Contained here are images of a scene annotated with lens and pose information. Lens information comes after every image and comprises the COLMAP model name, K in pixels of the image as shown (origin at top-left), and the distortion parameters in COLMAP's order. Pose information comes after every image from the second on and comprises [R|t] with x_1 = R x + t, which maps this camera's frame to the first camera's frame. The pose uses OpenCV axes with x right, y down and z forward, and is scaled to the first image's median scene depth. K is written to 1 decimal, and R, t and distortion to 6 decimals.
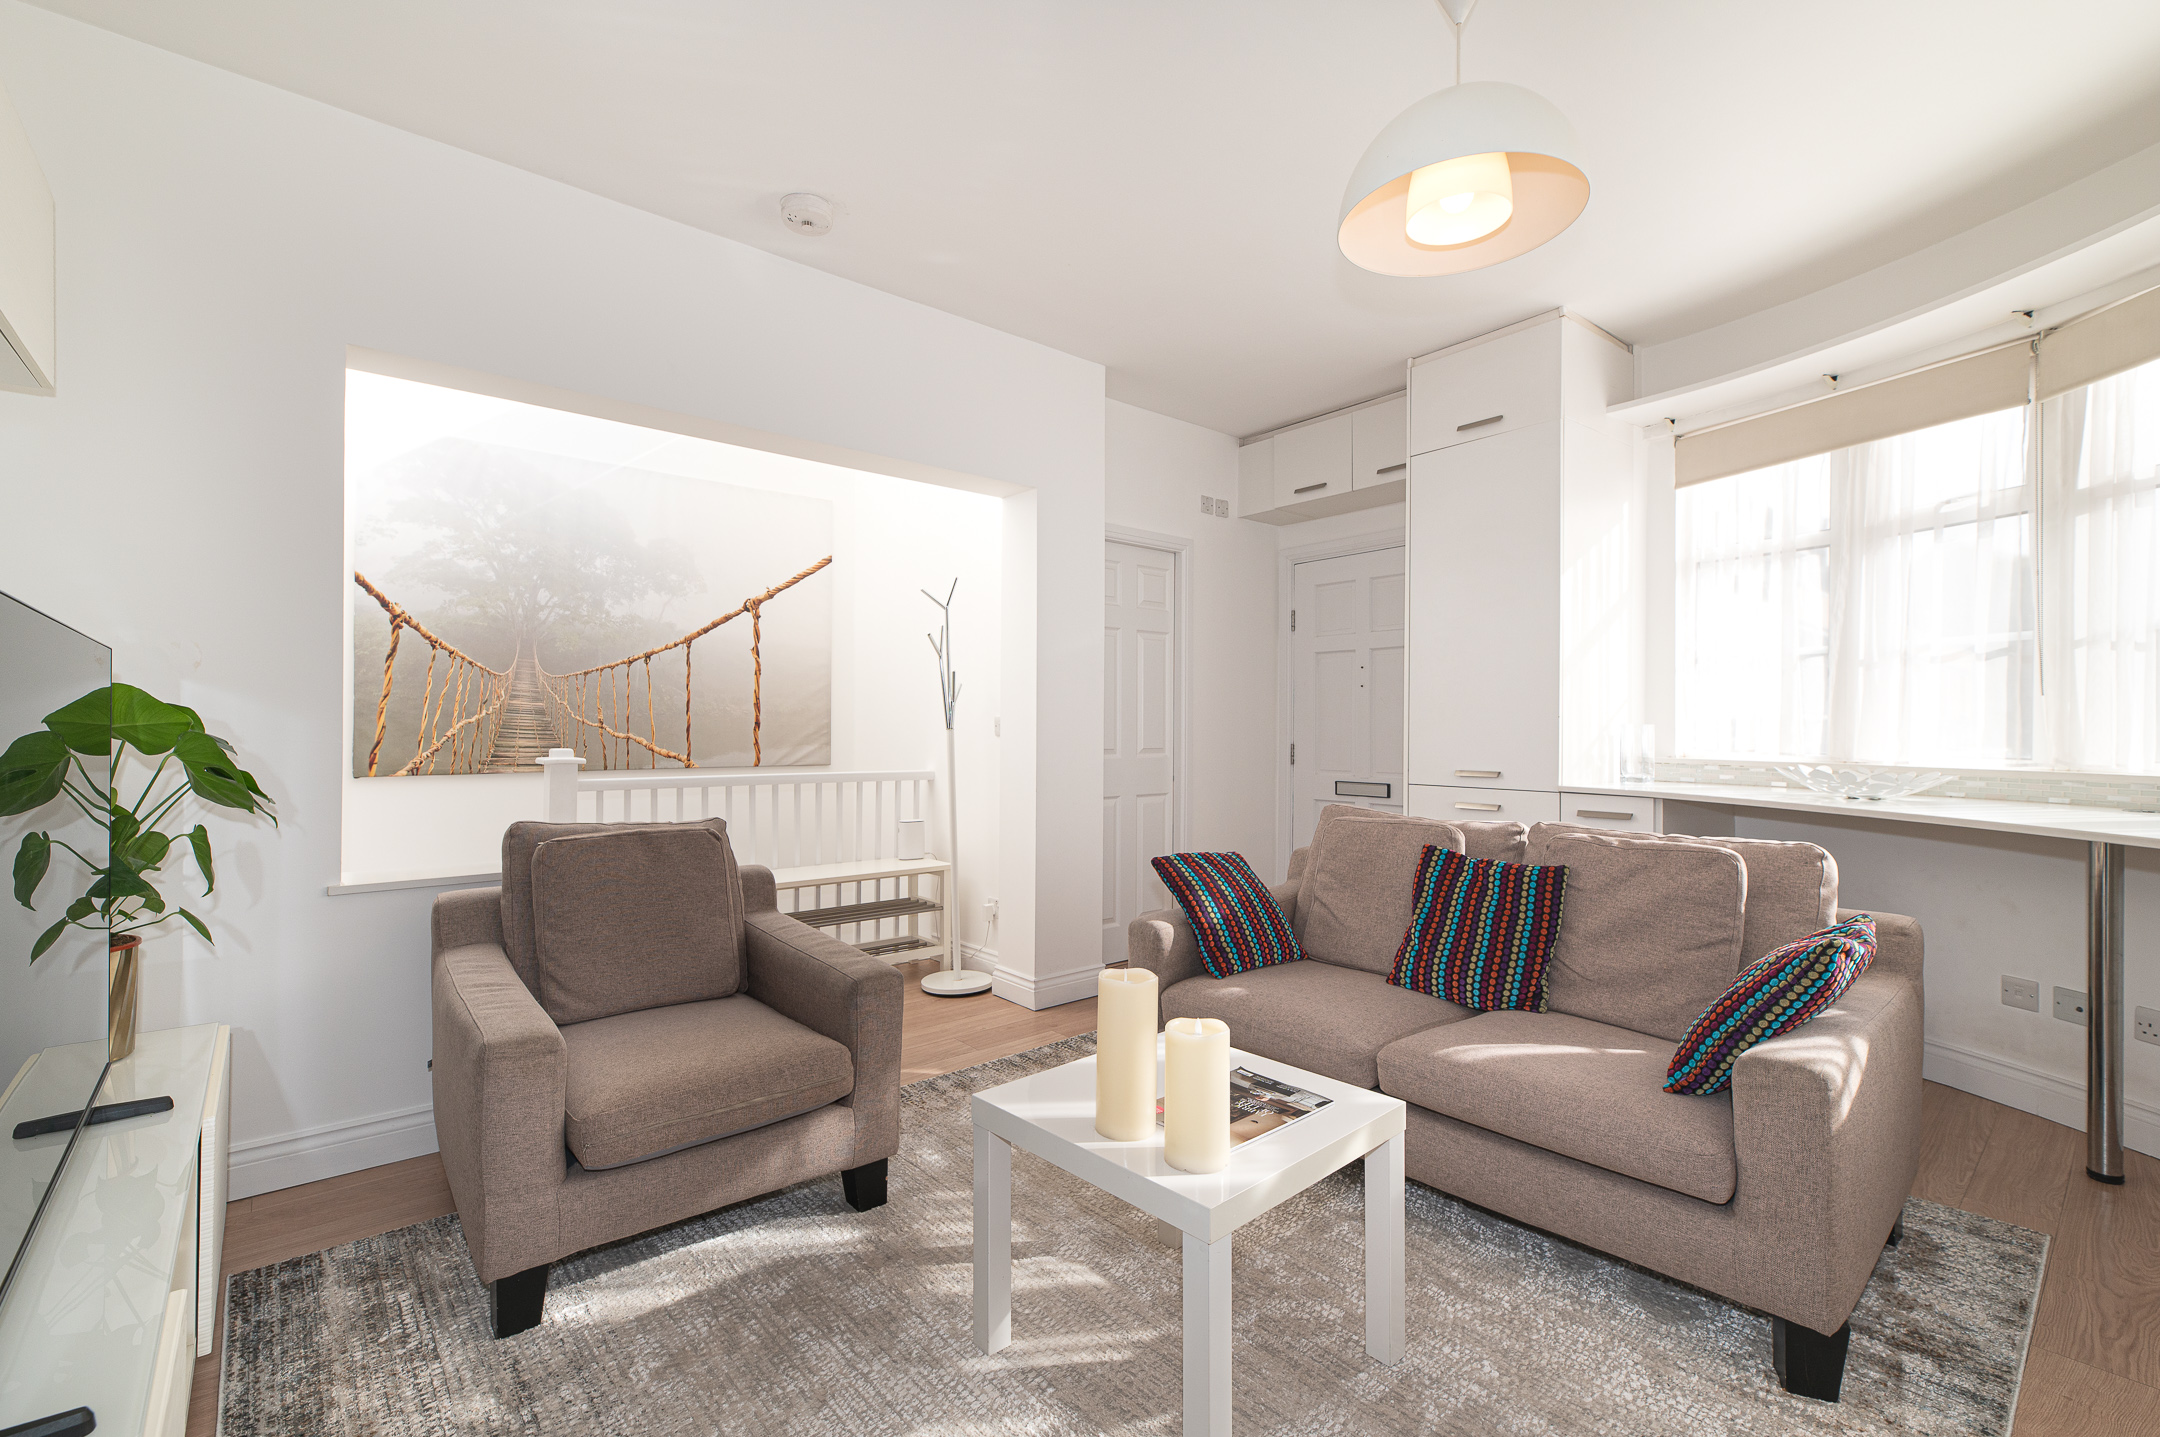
lens RADIAL K [[928.4, 0, 1082.6], [0, 928.4, 723.4], [0, 0, 1]] dist [-0.000884, -0.000207]
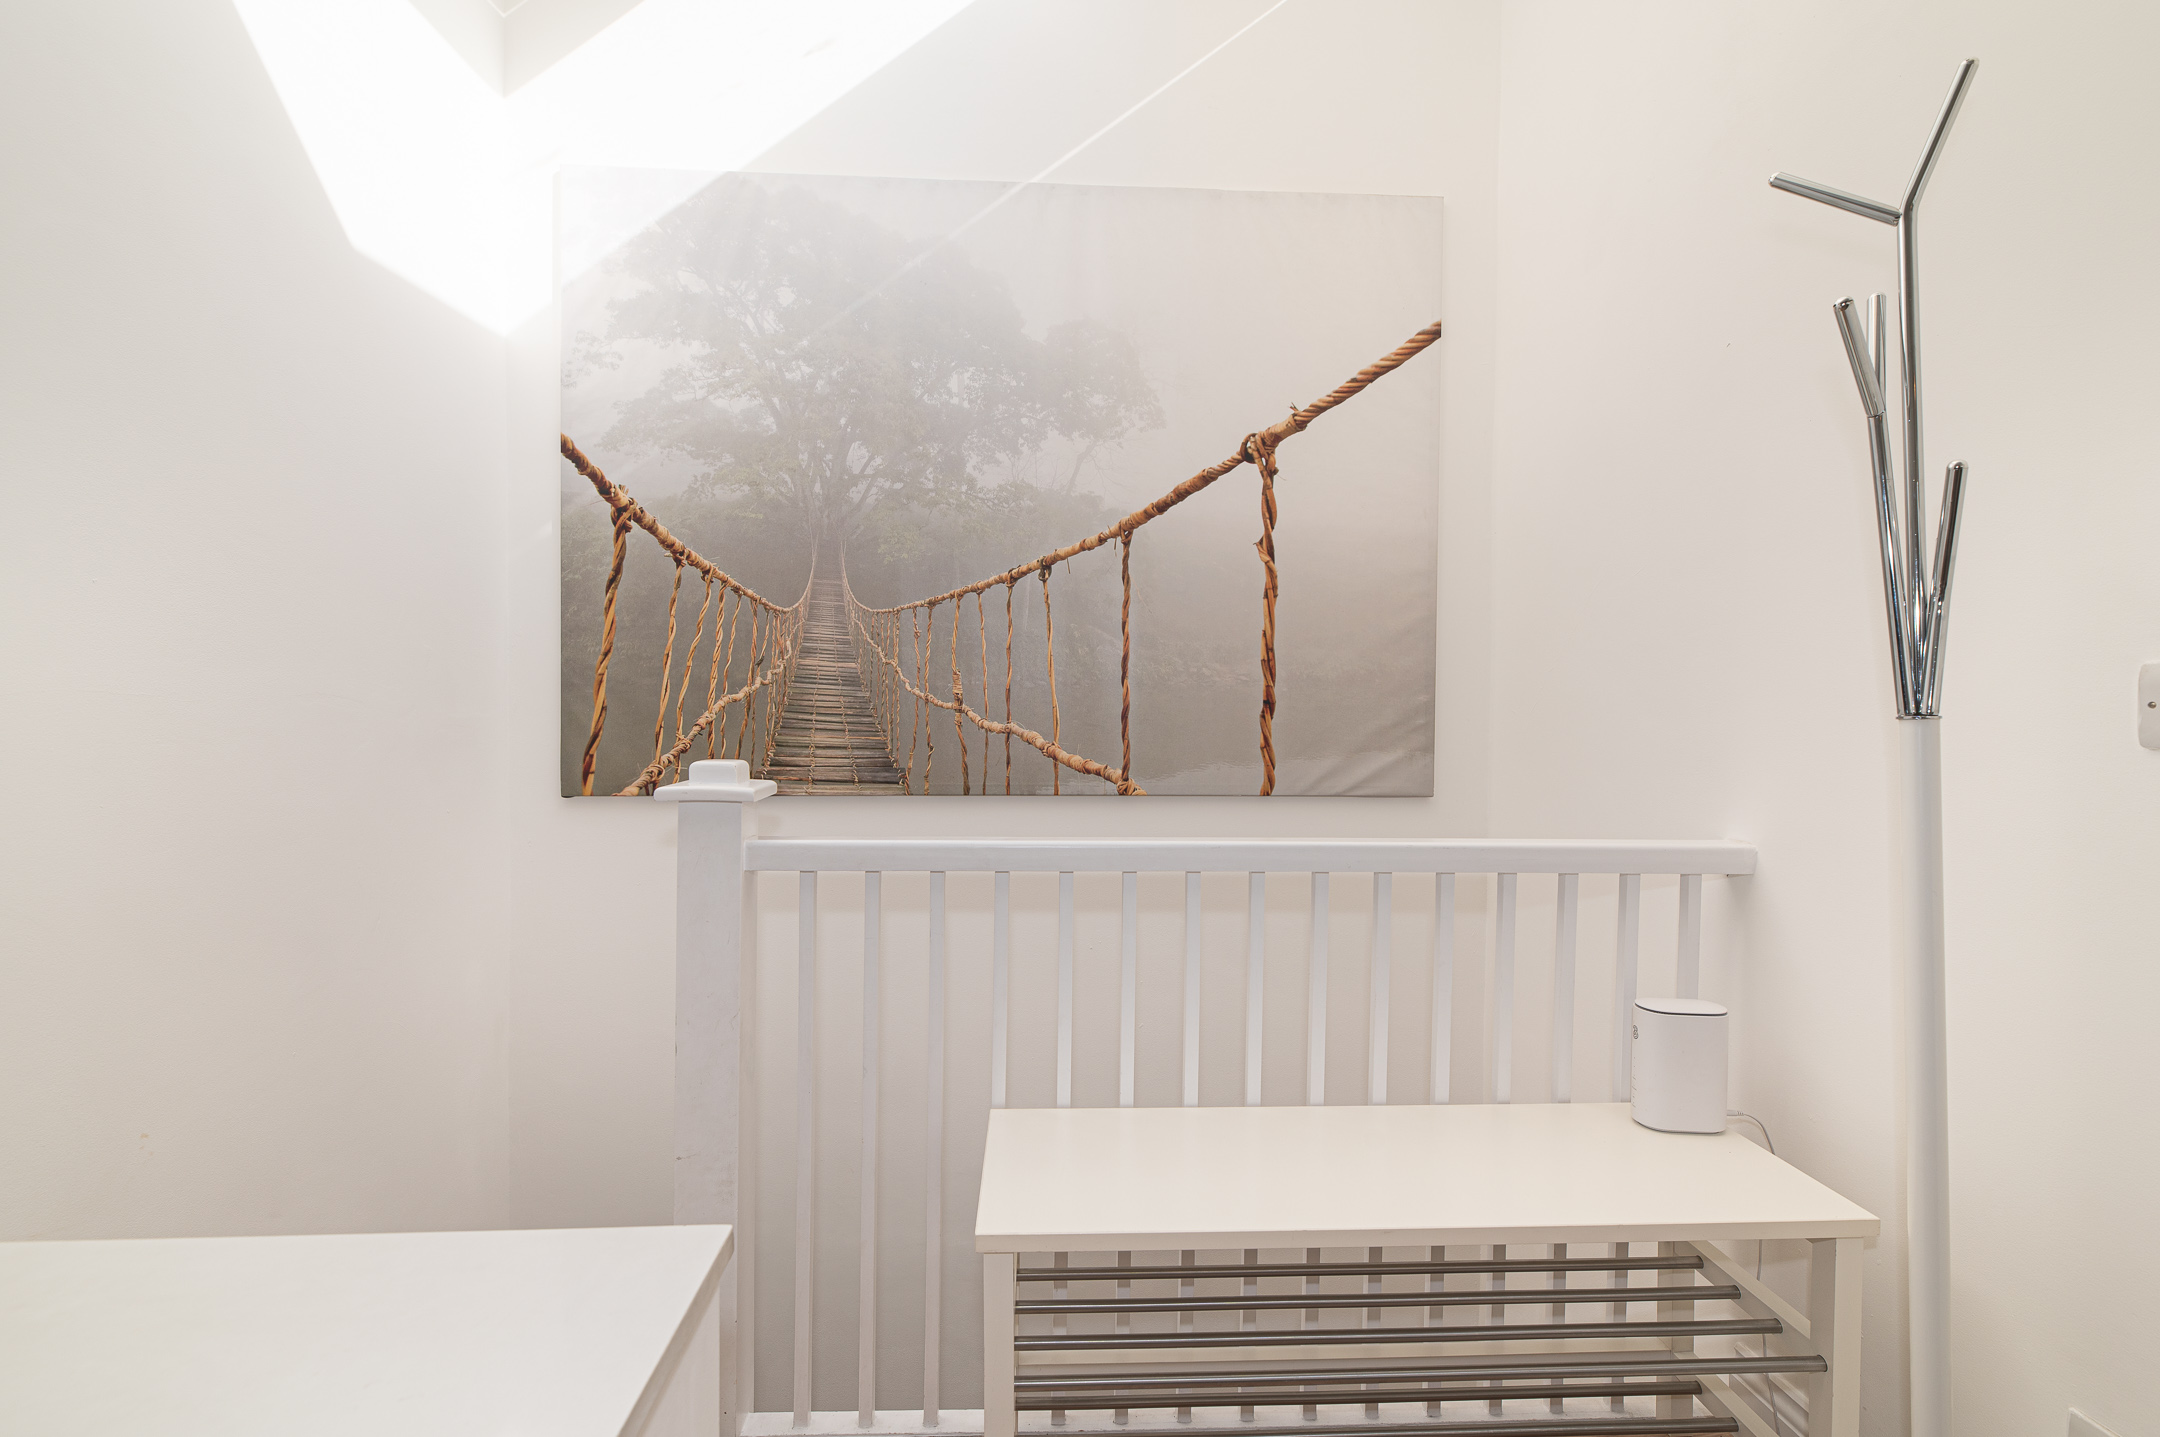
lens RADIAL K [[928.4, 0, 1082.6], [0, 928.4, 723.4], [0, 0, 1]] dist [-0.000884, -0.000207]
pose [[0.792925, 0.014117, -0.609156, -0.168643], [-0.001926, 0.999785, 0.020664, 0.000890], [0.609316, -0.015212, 0.792781, 0.685406]]
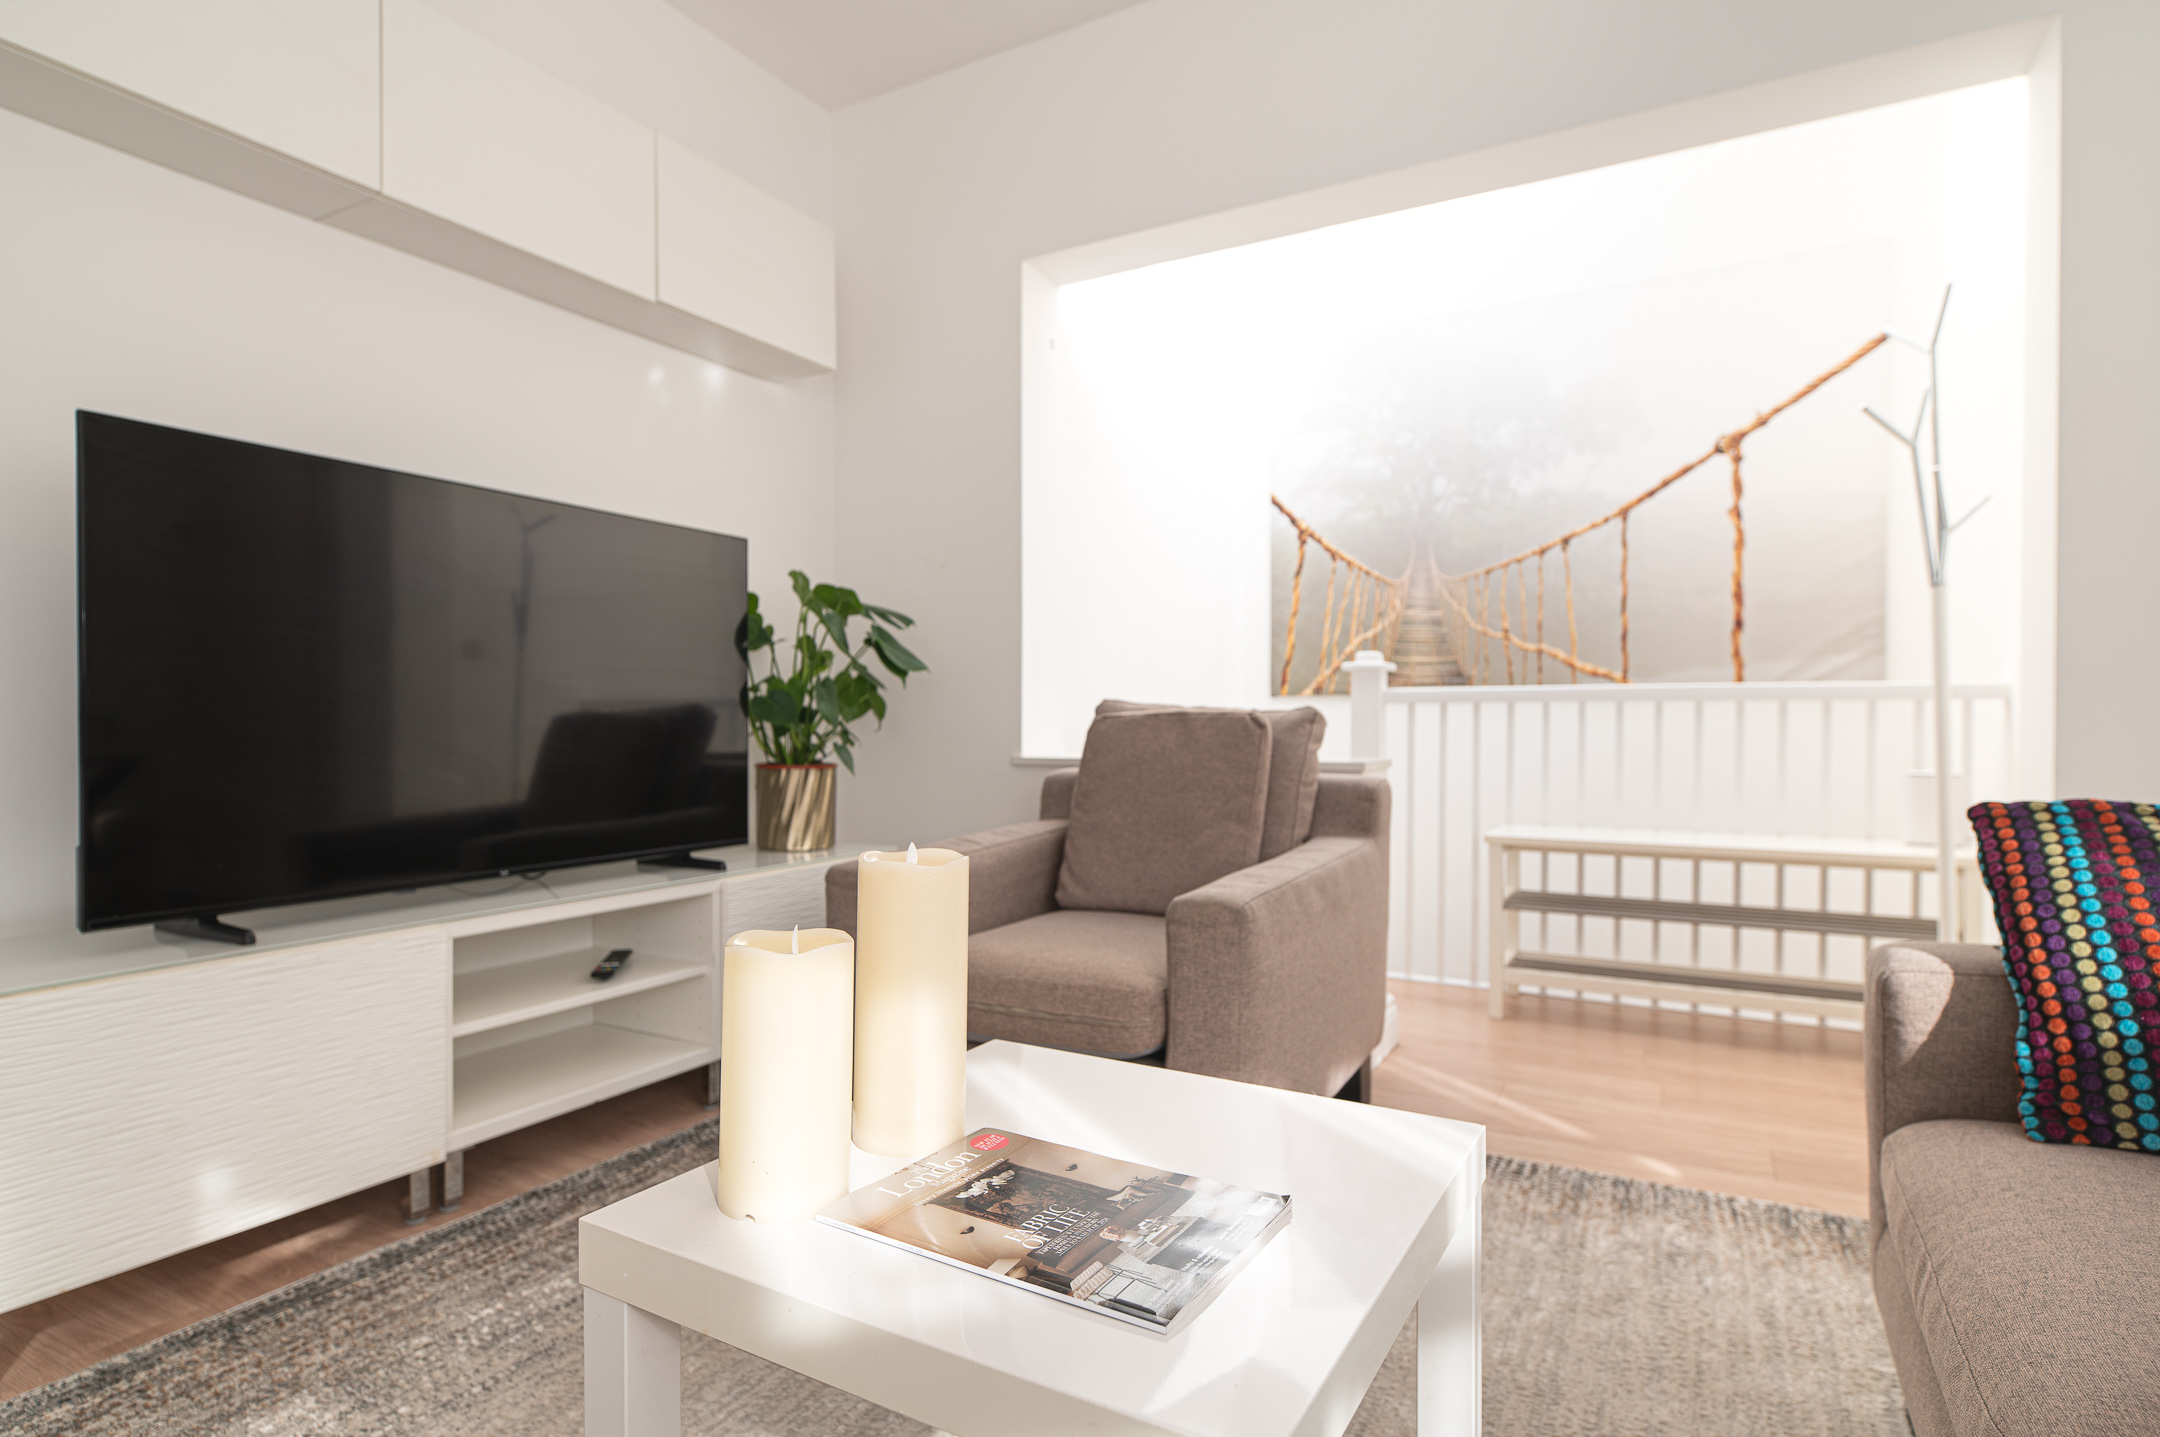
lens RADIAL K [[1124.0, 0, 1078.4], [0, 1124.0, 728.5], [0, 0, 1]] dist [0.004129, -0.000526]
pose [[0.347063, 0.005781, -0.937824, 0.274132], [0.008688, 0.999918, 0.009379, 0.074282], [0.937802, -0.011403, 0.346984, 0.345604]]
